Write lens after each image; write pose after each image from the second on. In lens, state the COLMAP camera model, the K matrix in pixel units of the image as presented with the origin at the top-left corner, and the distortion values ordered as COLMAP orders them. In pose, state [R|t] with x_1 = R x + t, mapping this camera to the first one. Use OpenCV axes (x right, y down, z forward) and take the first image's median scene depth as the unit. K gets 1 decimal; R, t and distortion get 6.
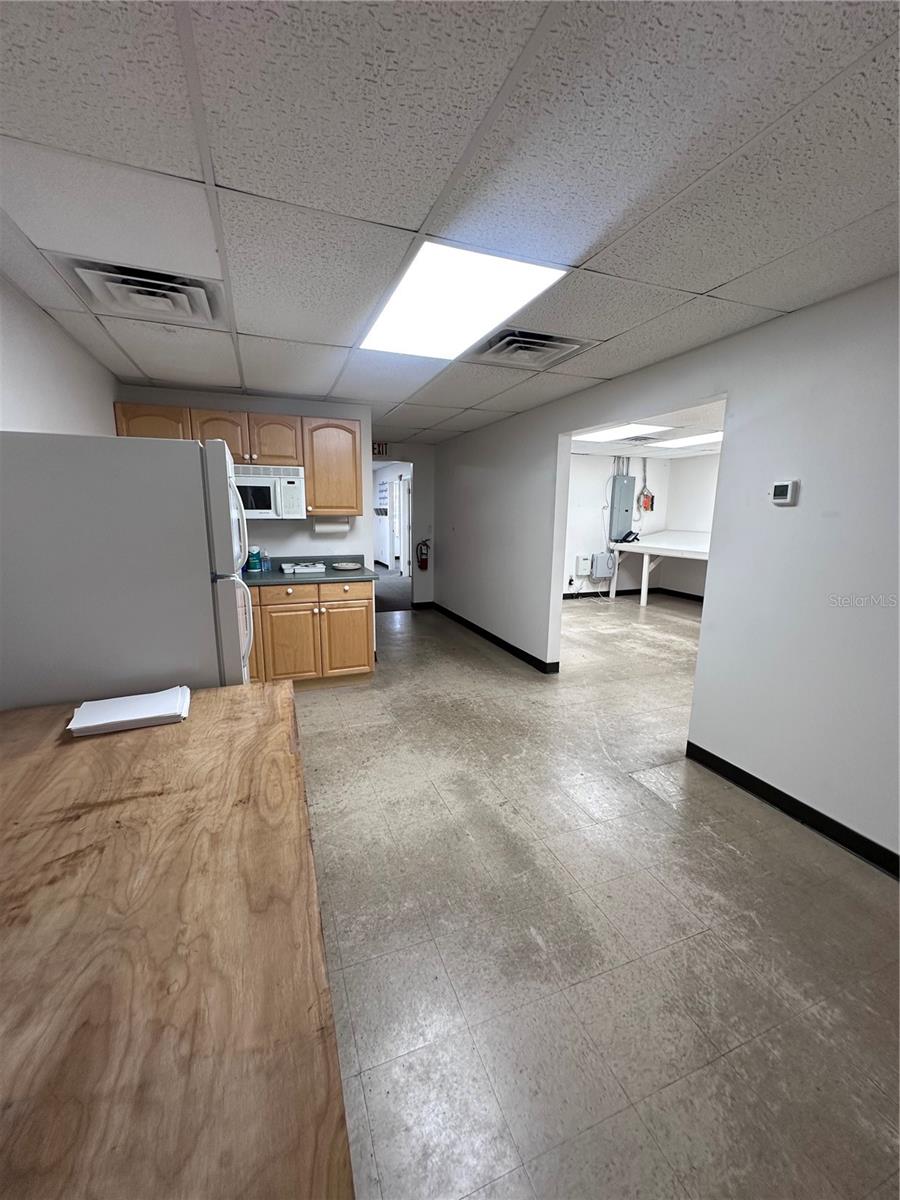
lens RADIAL K [[477.5, 0, 450.0], [0, 477.5, 600.0], [0, 0, 1]] dist [-0.001060, -0.000119]
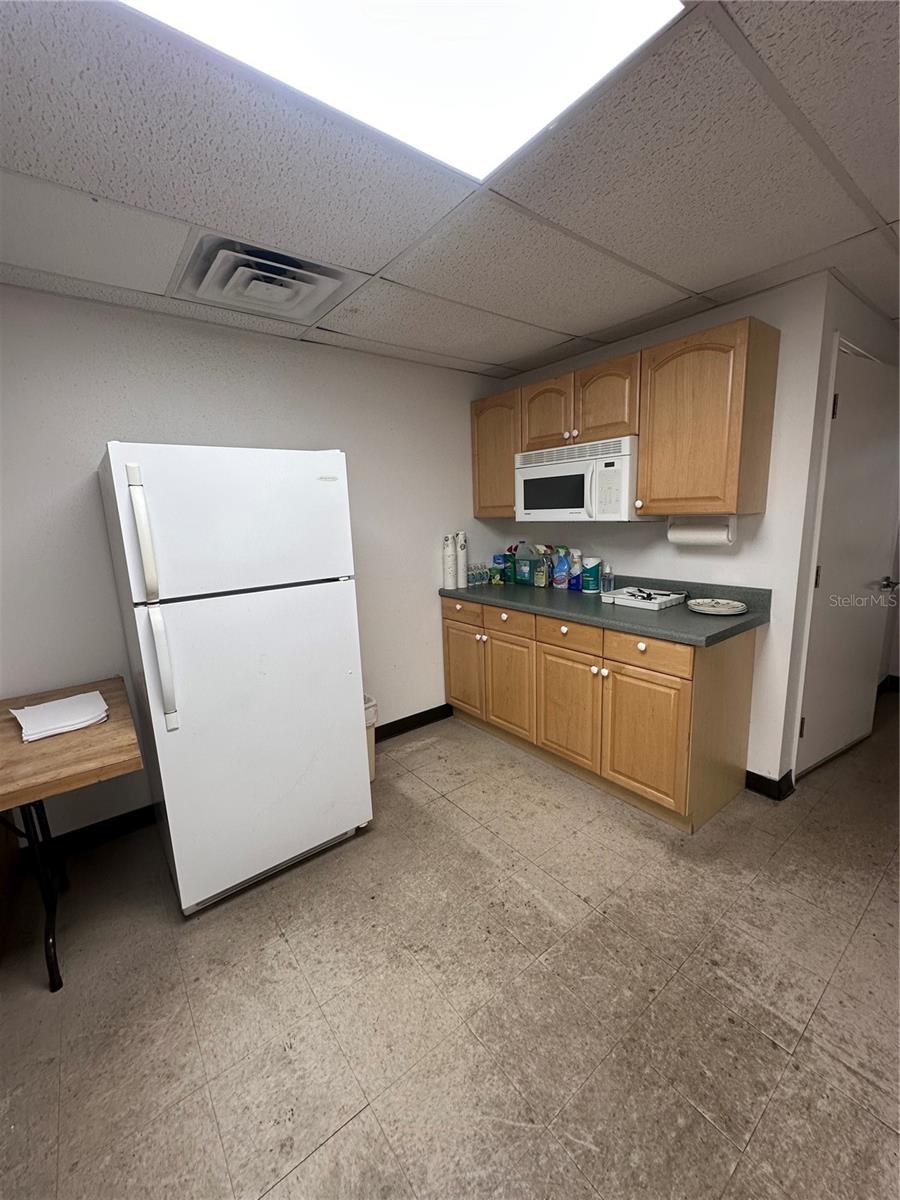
lens RADIAL K [[477.5, 0, 450.0], [0, 477.5, 600.0], [0, 0, 1]] dist [-0.001060, -0.000119]
pose [[0.284343, 0.158213, -0.945578, 0.235923], [-0.139348, 0.982636, 0.122510, -0.115322], [0.948542, 0.096930, 0.301452, 0.617023]]
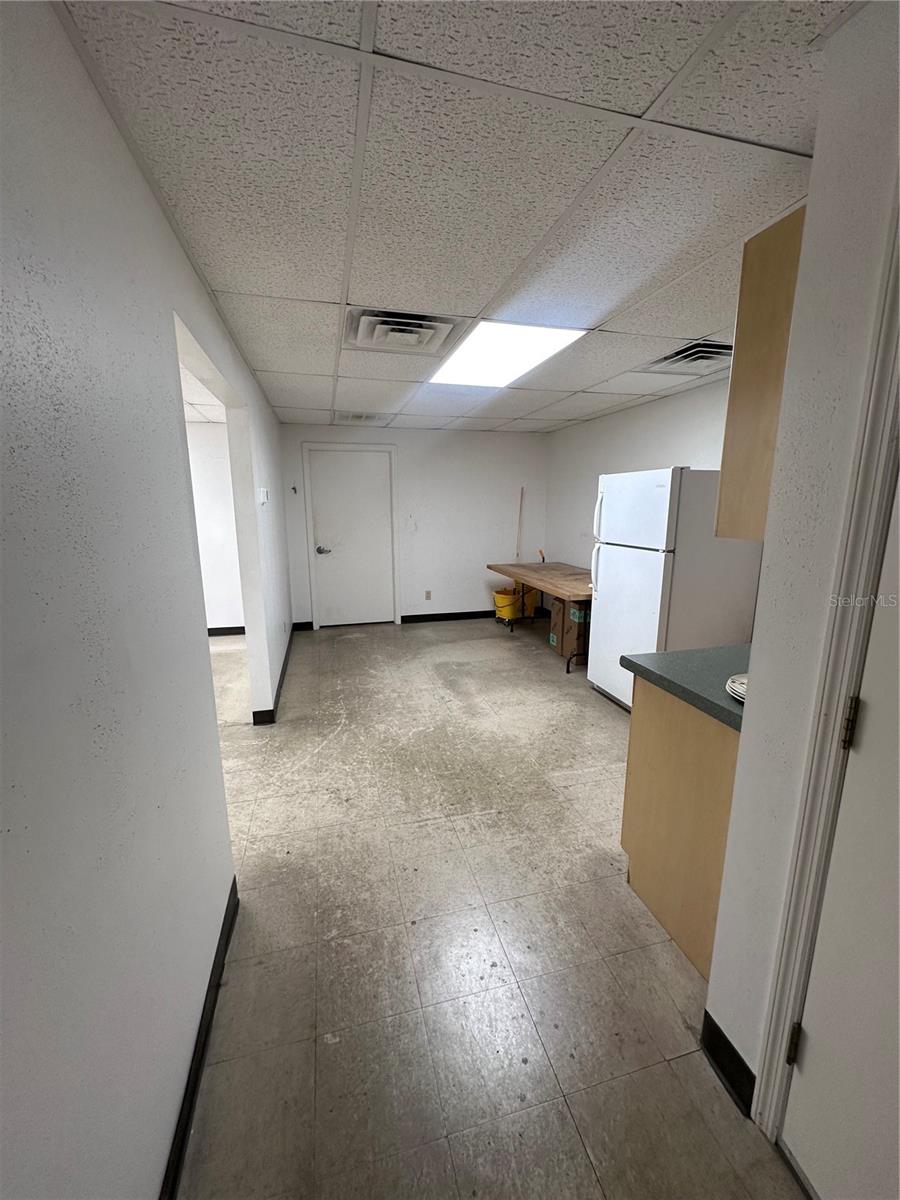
lens RADIAL K [[477.5, 0, 450.0], [0, 477.5, 600.0], [0, 0, 1]] dist [-0.001060, -0.000119]
pose [[-0.993734, -0.029030, 0.107938, -0.030919], [0.014198, 0.925076, 0.379517, -0.289814], [-0.110868, 0.378672, -0.918867, 1.463441]]
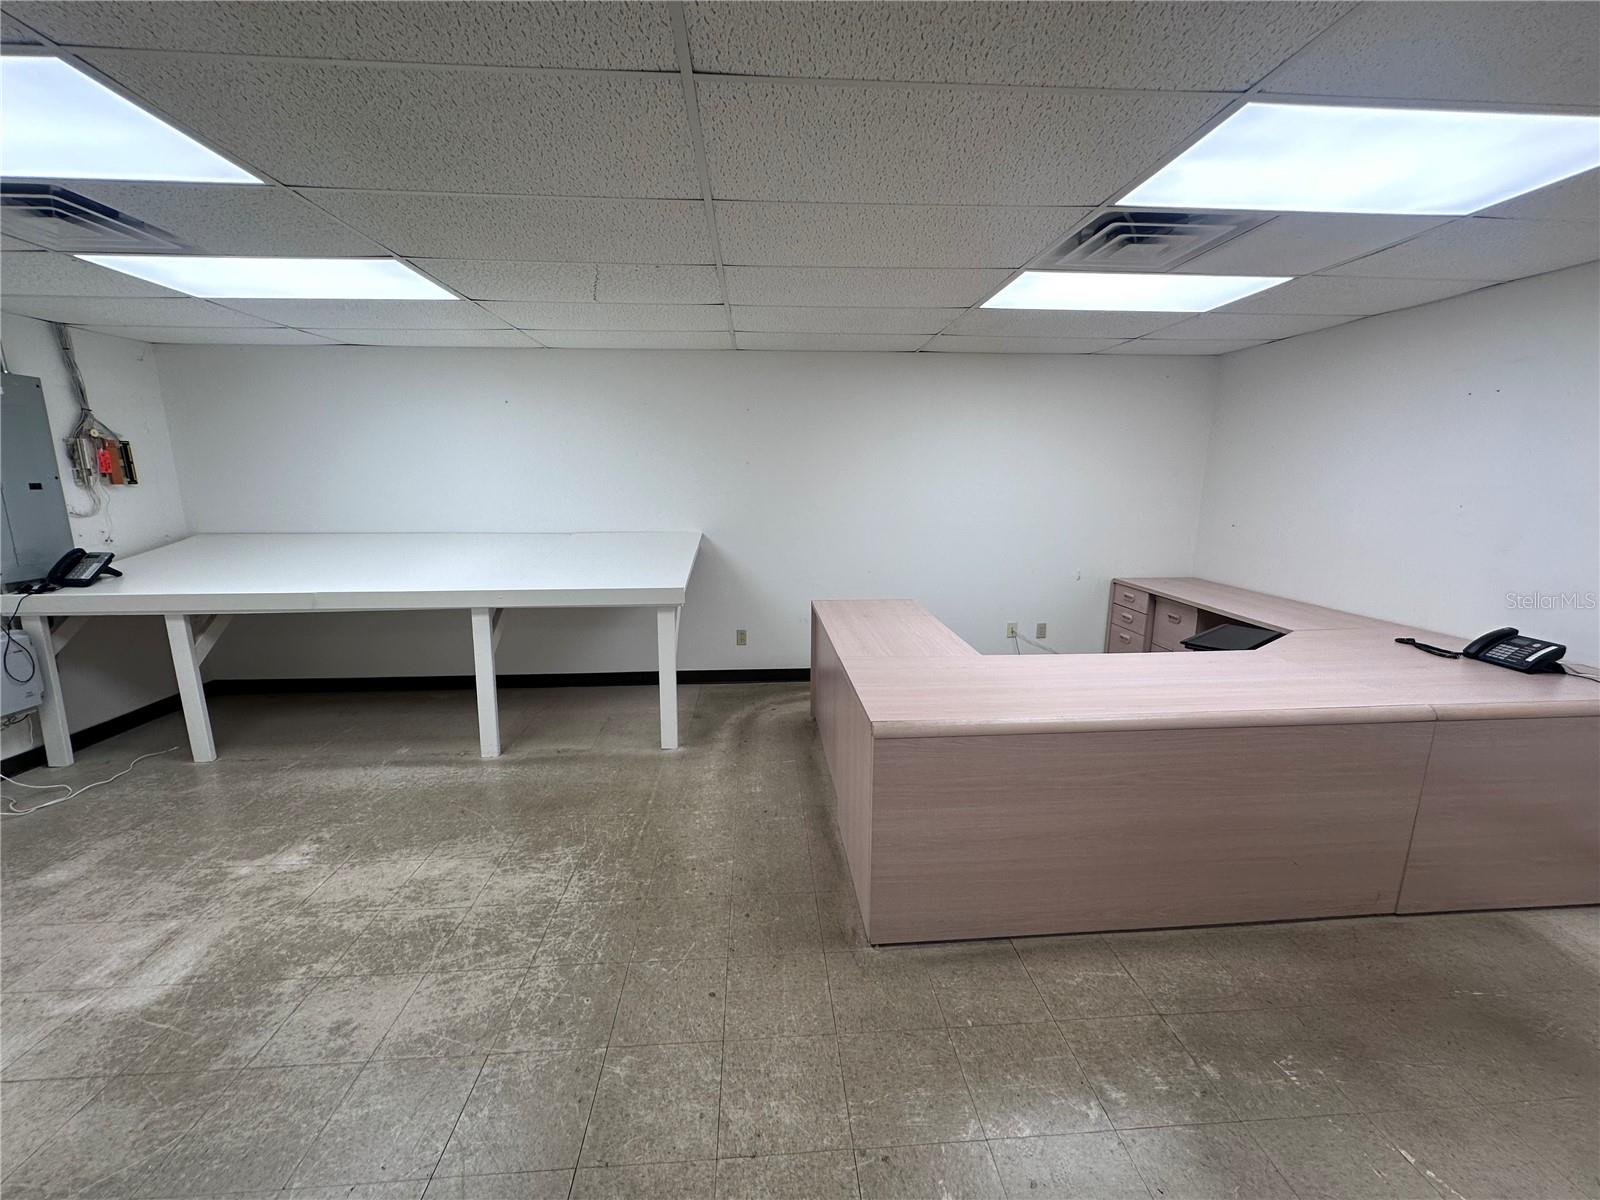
lens RADIAL K [[636.6, 0, 800.0], [0, 636.6, 600.0], [0, 0, 1]] dist [-0.001060, -0.000119]
pose [[0.297894, -0.186584, 0.936187, 0.249809], [0.178646, 0.974282, 0.137332, -0.176735], [-0.937734, 0.126336, 0.323565, 0.871823]]
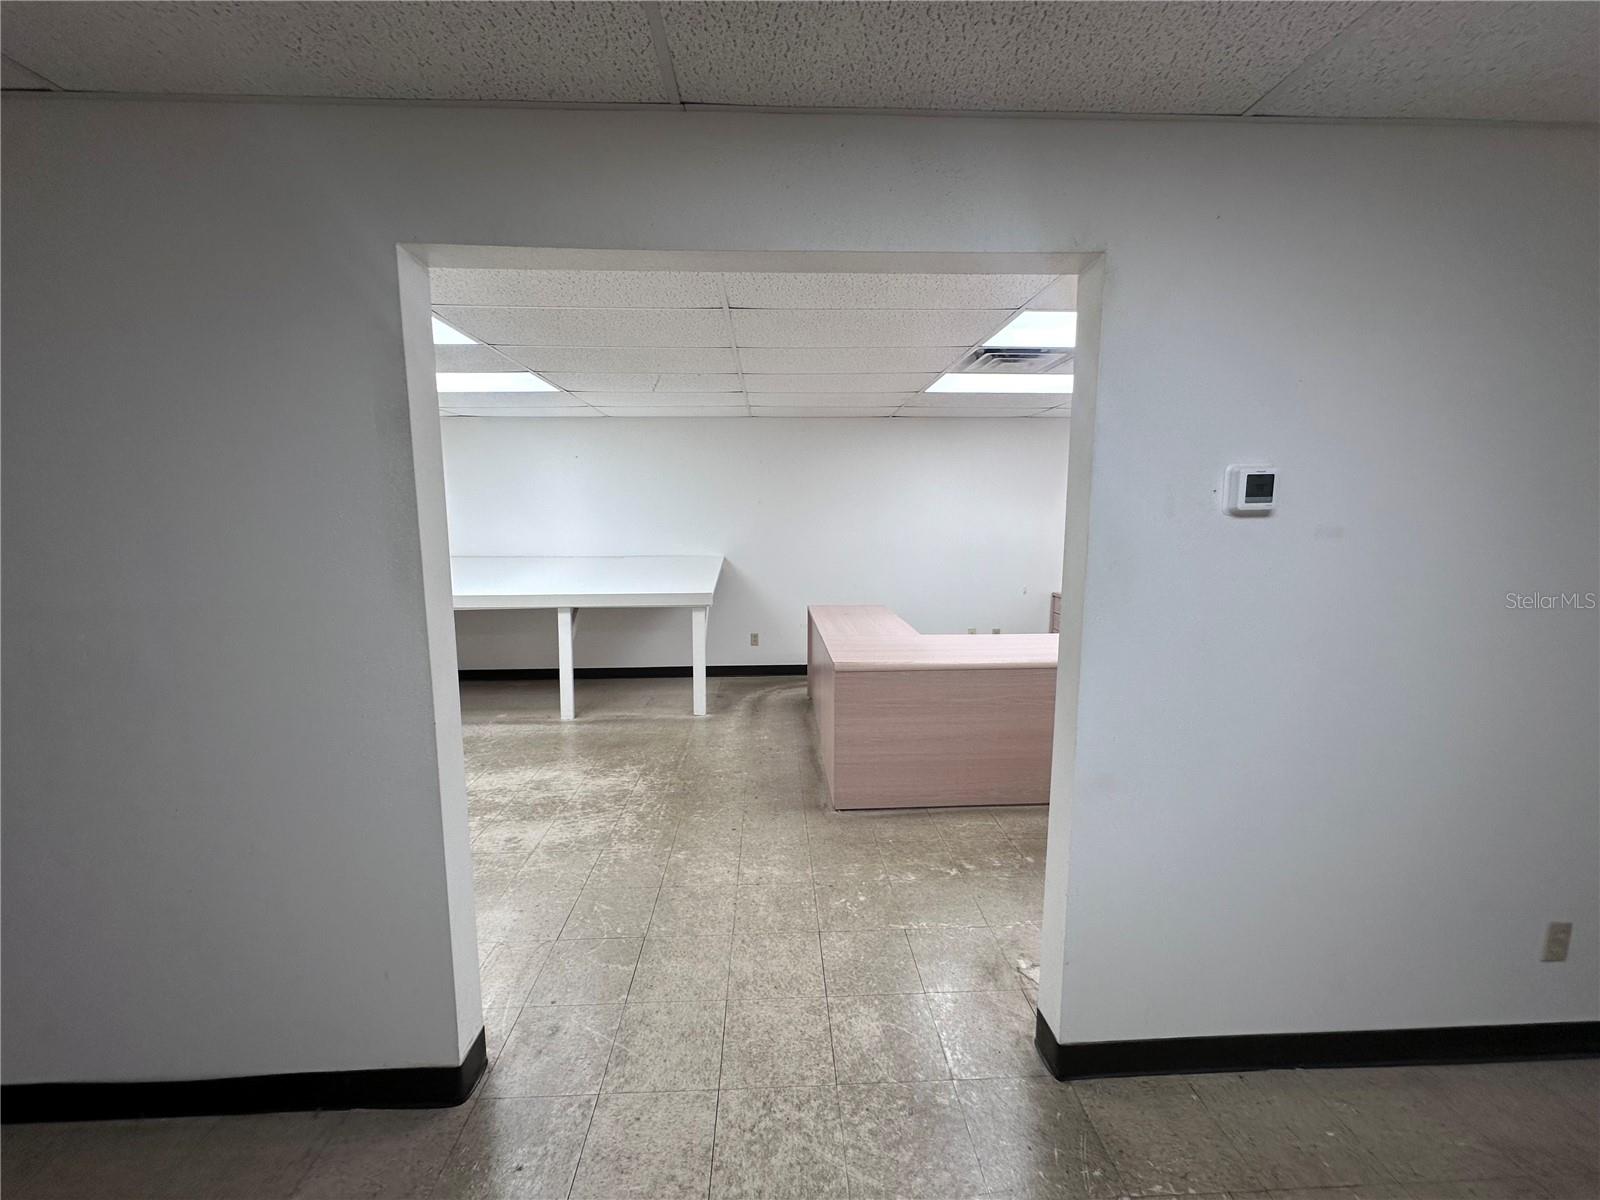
lens RADIAL K [[636.6, 0, 800.0], [0, 636.6, 600.0], [0, 0, 1]] dist [-0.001060, -0.000119]
pose [[0.320229, -0.133239, 0.937924, -0.055762], [0.181301, 0.980379, 0.077370, -0.150075], [-0.929830, 0.145270, 0.338102, 0.742591]]
